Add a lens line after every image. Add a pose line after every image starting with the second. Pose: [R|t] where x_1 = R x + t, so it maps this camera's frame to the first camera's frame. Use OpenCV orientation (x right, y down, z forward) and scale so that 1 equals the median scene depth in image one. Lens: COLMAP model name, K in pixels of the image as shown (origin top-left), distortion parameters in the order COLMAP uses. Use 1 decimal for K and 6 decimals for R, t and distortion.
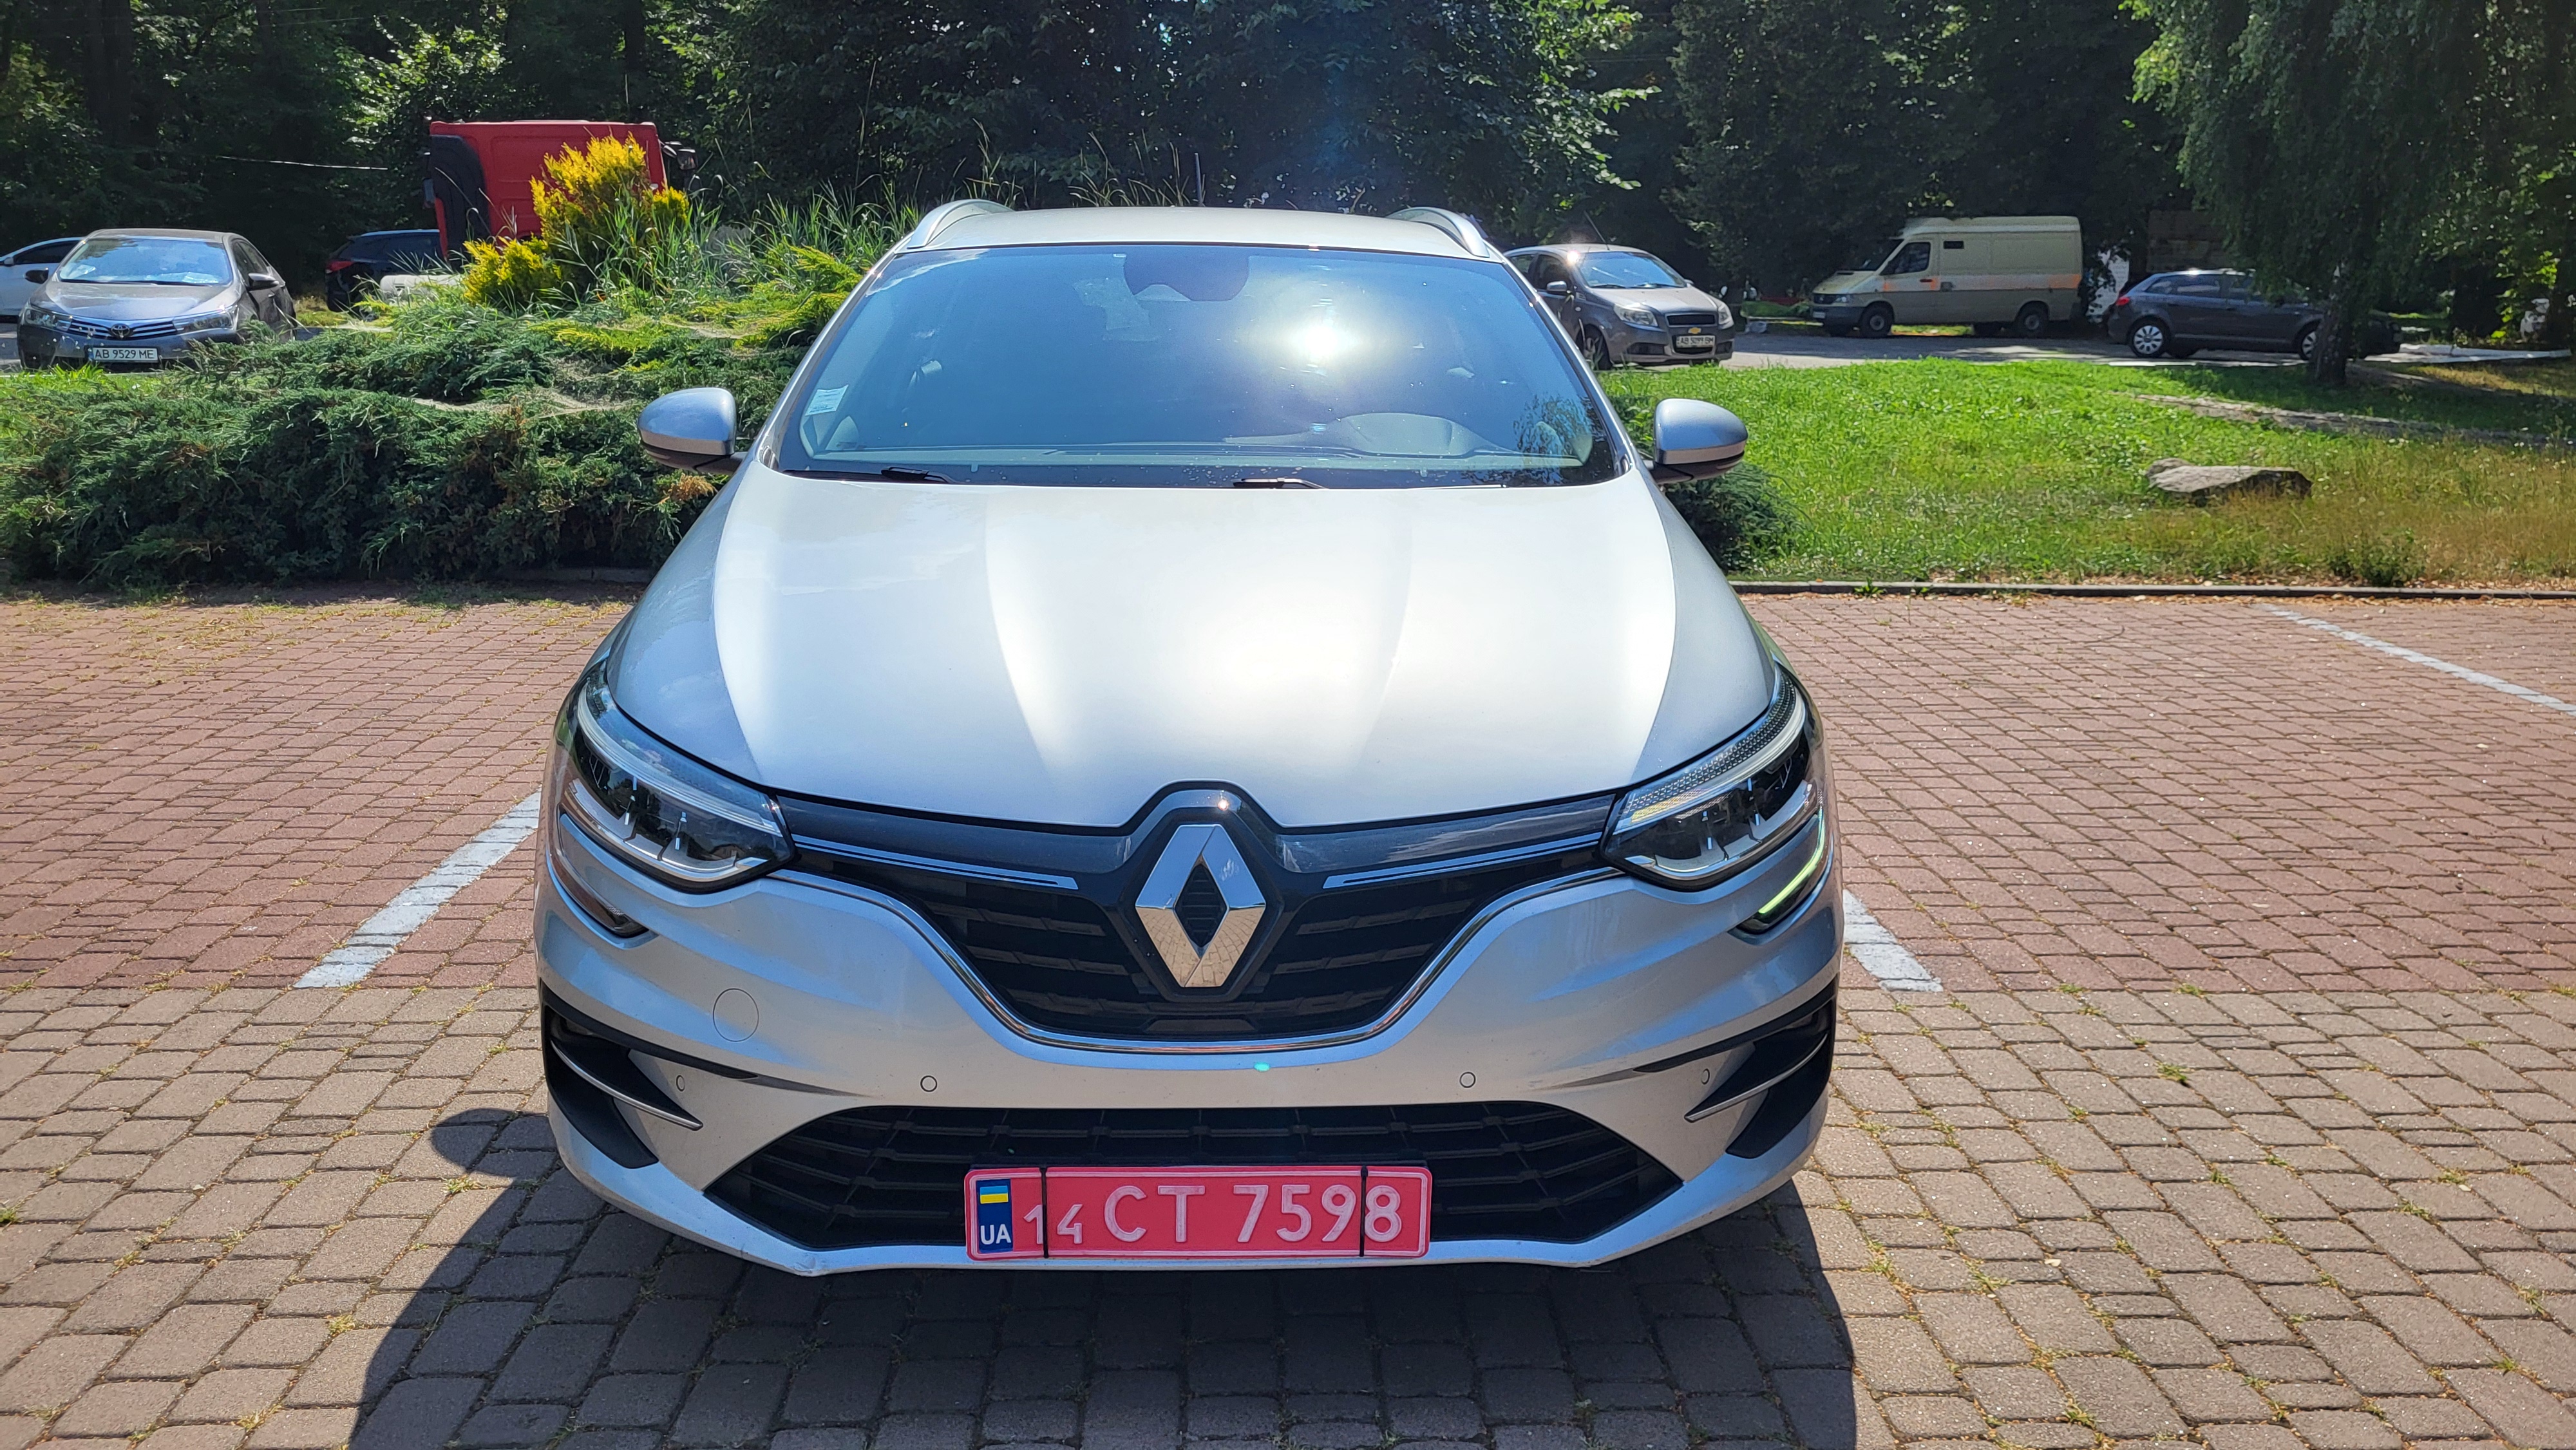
lens RADIAL K [[1909.2, 0, 1288.0], [0, 1909.2, 725.0], [0, 0, 1]] dist [0.019103, -0.004673]
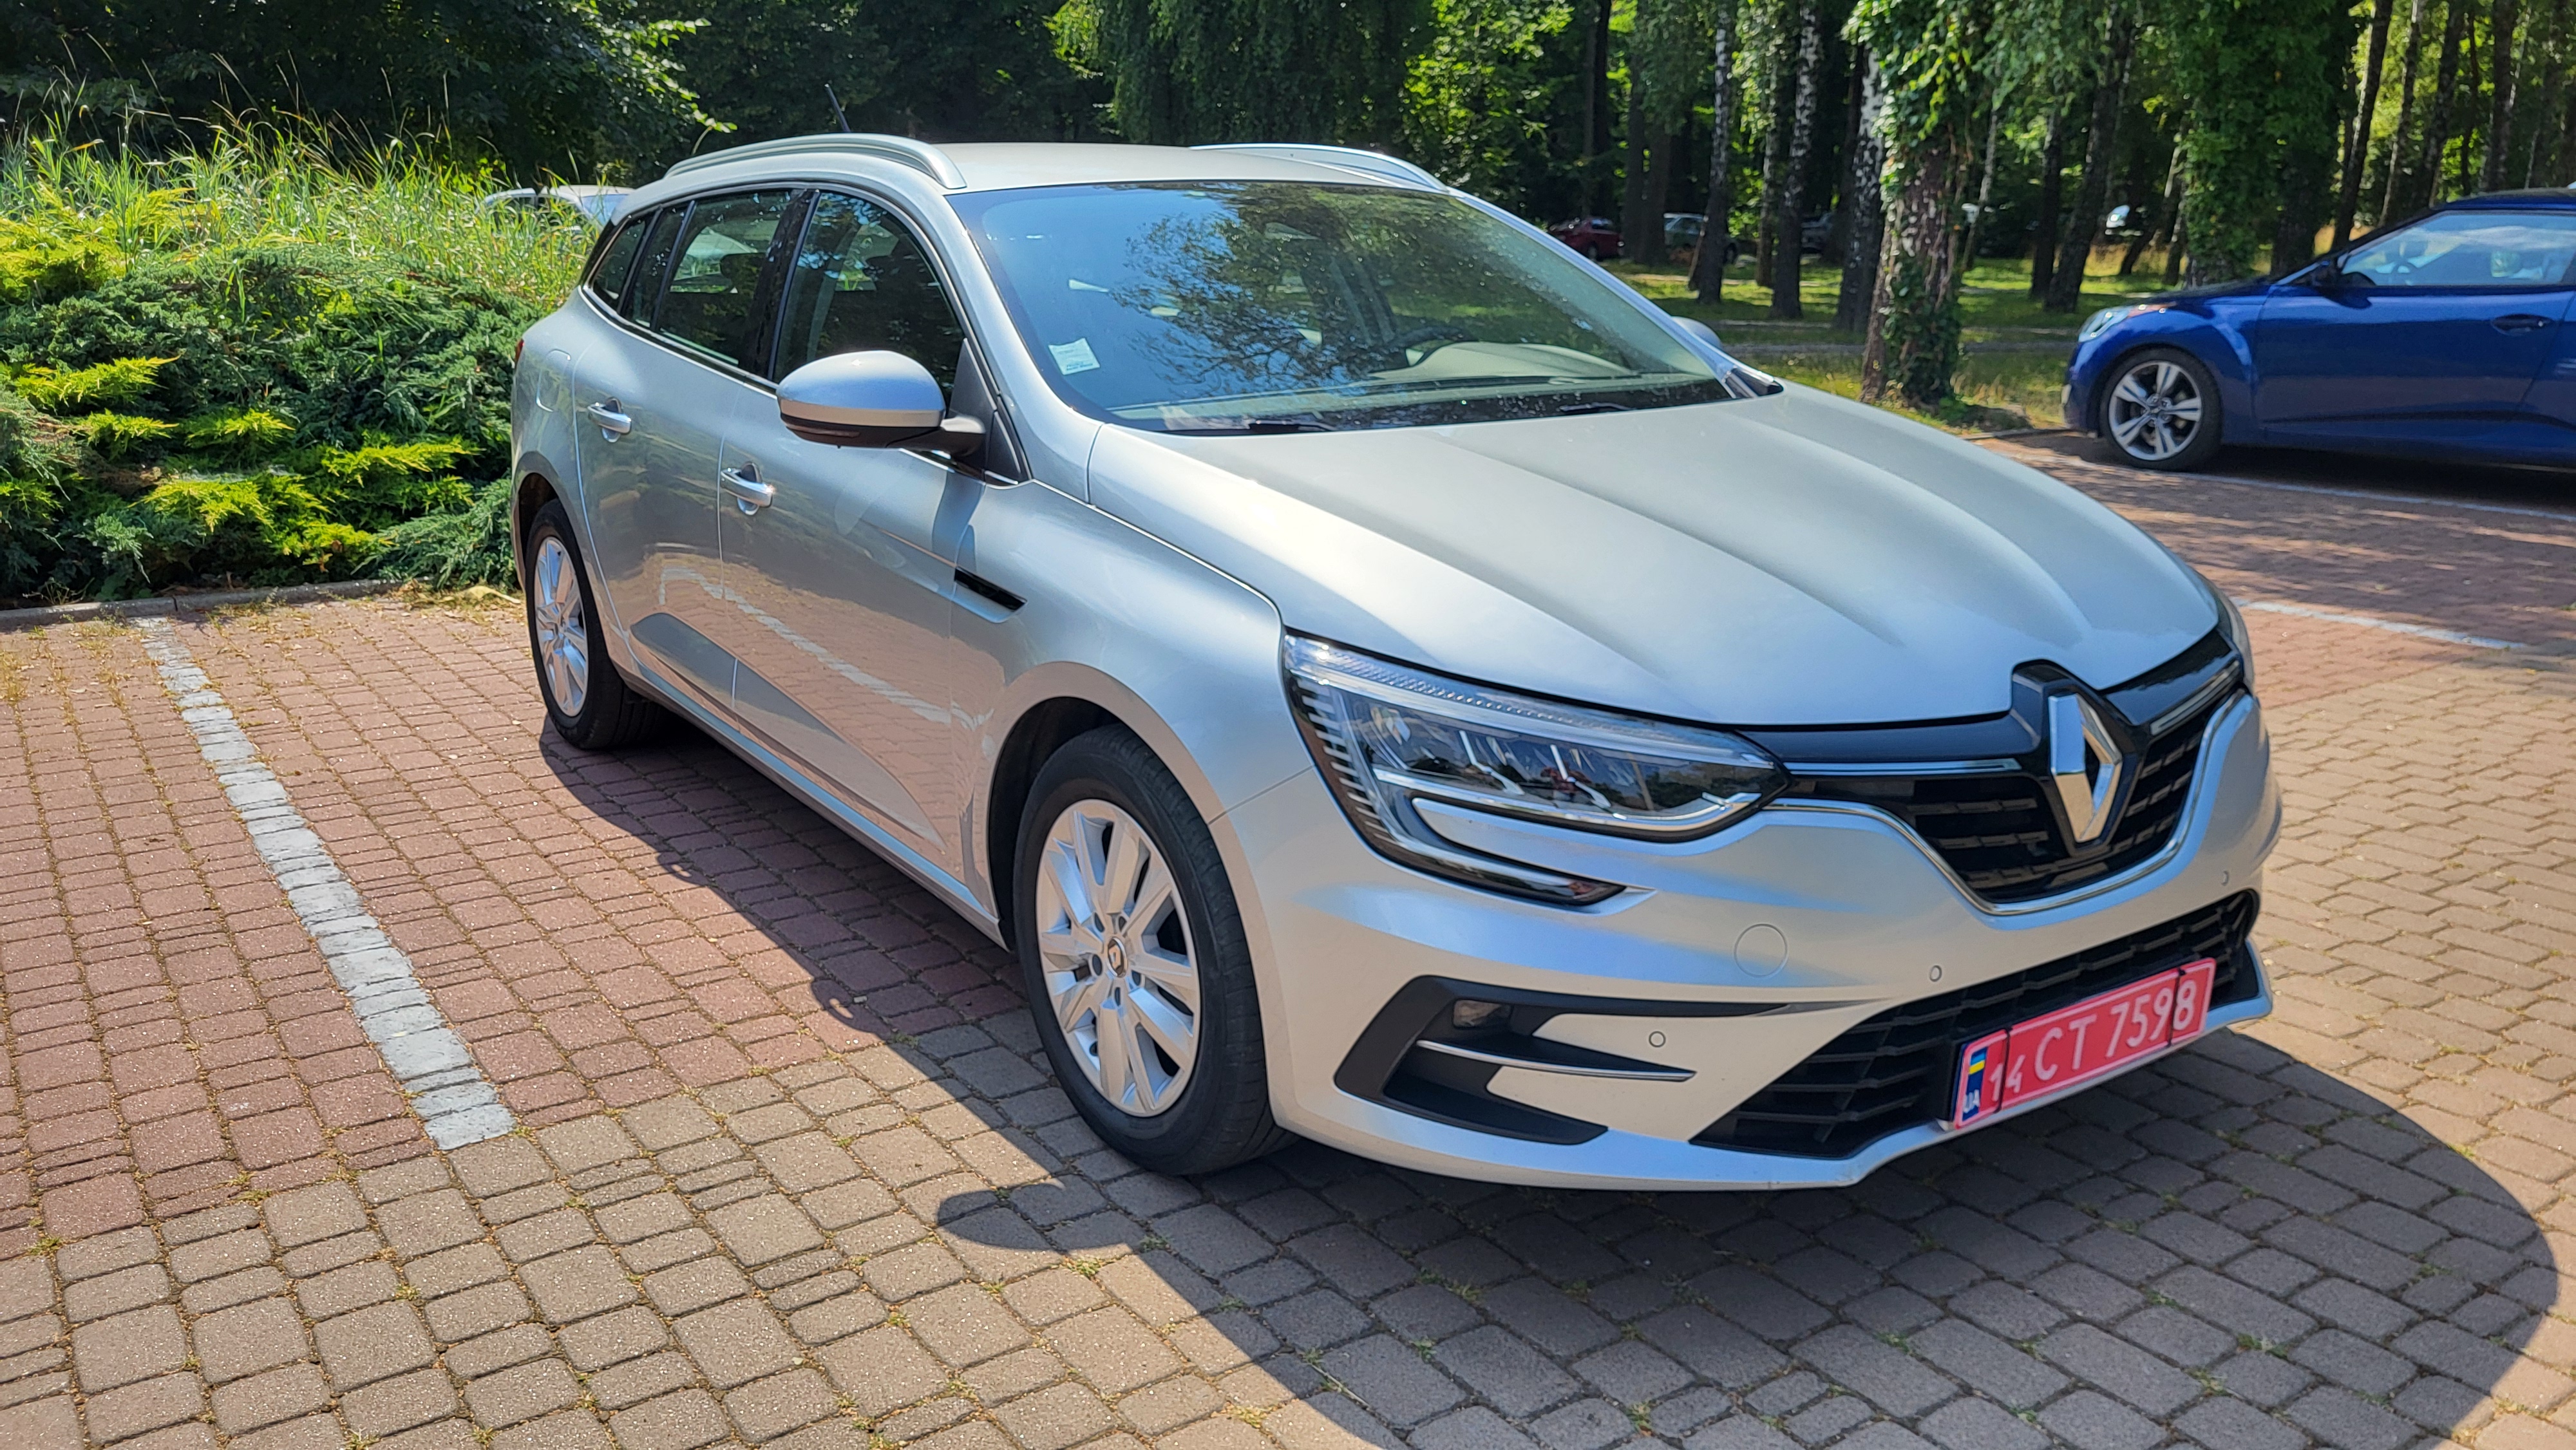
lens RADIAL K [[1942.0, 0, 1363.6], [0, 1942.0, 702.4], [0, 0, 1]] dist [0.016701, 0.003098]
pose [[0.847235, -0.140412, 0.512325, -0.966547], [0.134113, 0.989730, 0.049471, -0.055386], [-0.514010, 0.026796, 0.857365, 0.229374]]
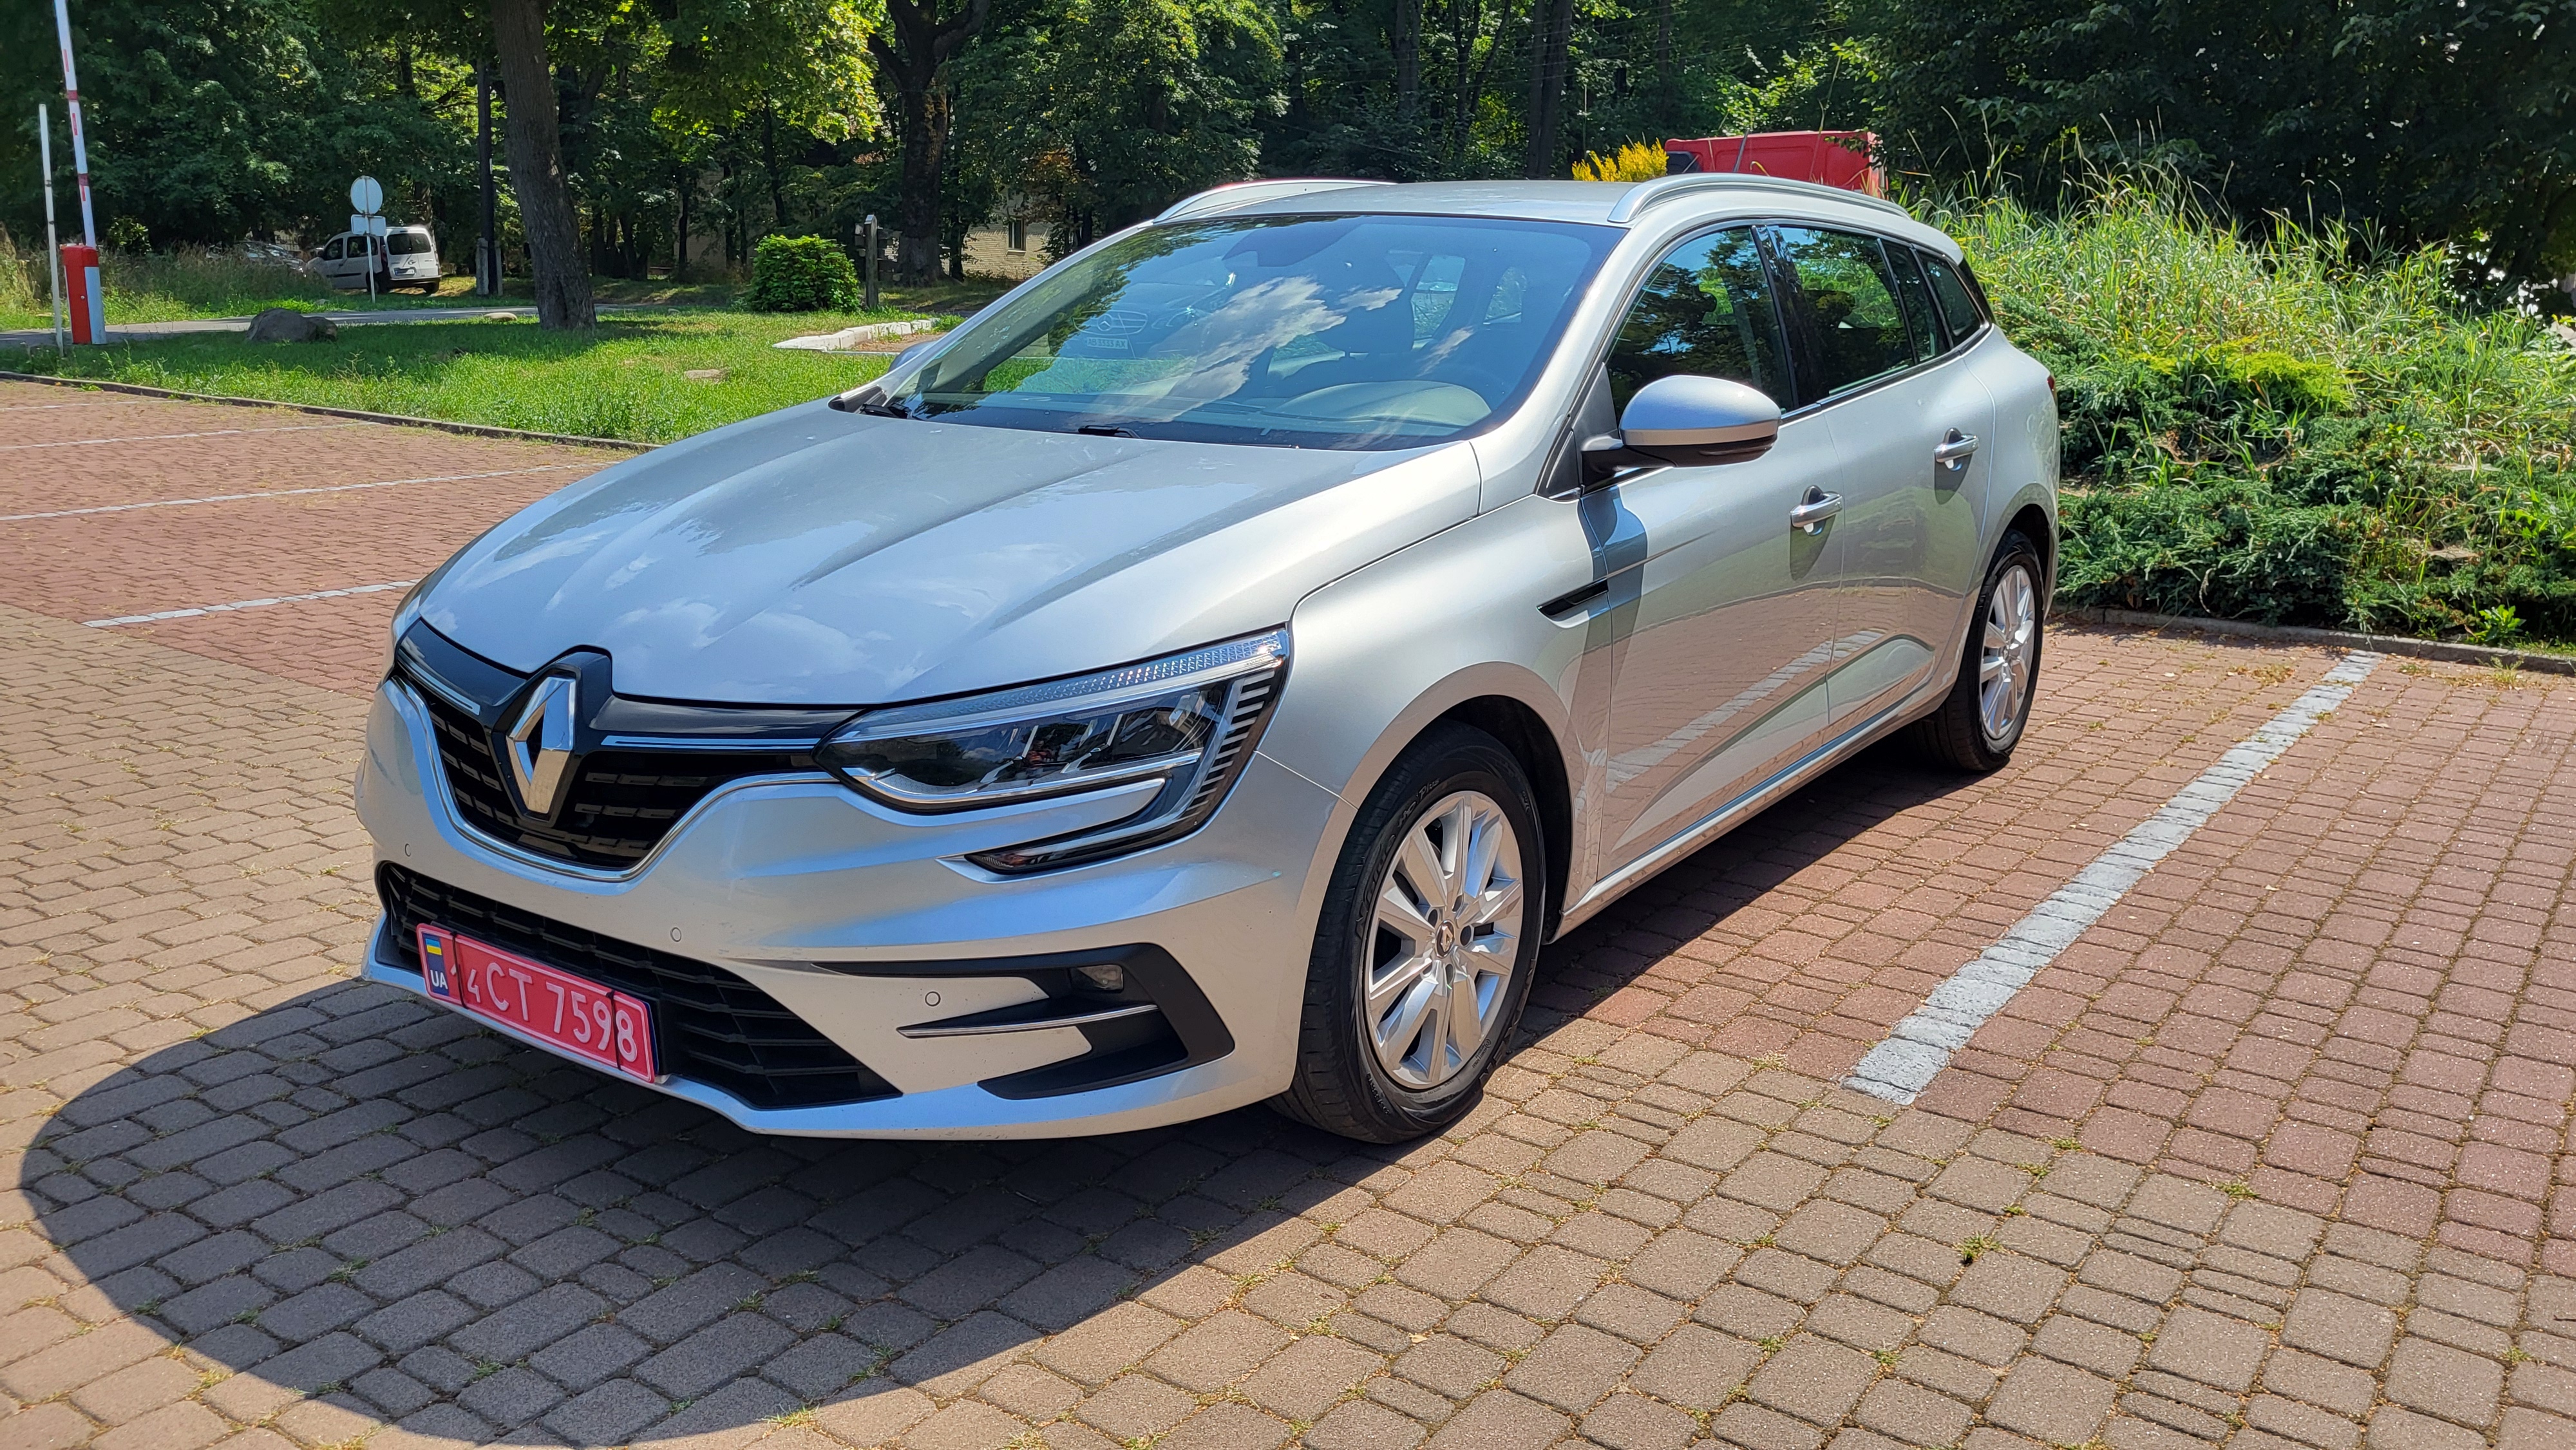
lens RADIAL K [[1909.2, 0, 1288.0], [0, 1909.2, 725.0], [0, 0, 1]] dist [0.019103, -0.004673]
pose [[0.779781, 0.133059, -0.611749, 1.041591], [-0.136092, 0.989813, 0.041817, -0.031907], [0.611082, 0.050646, 0.789946, 0.325401]]
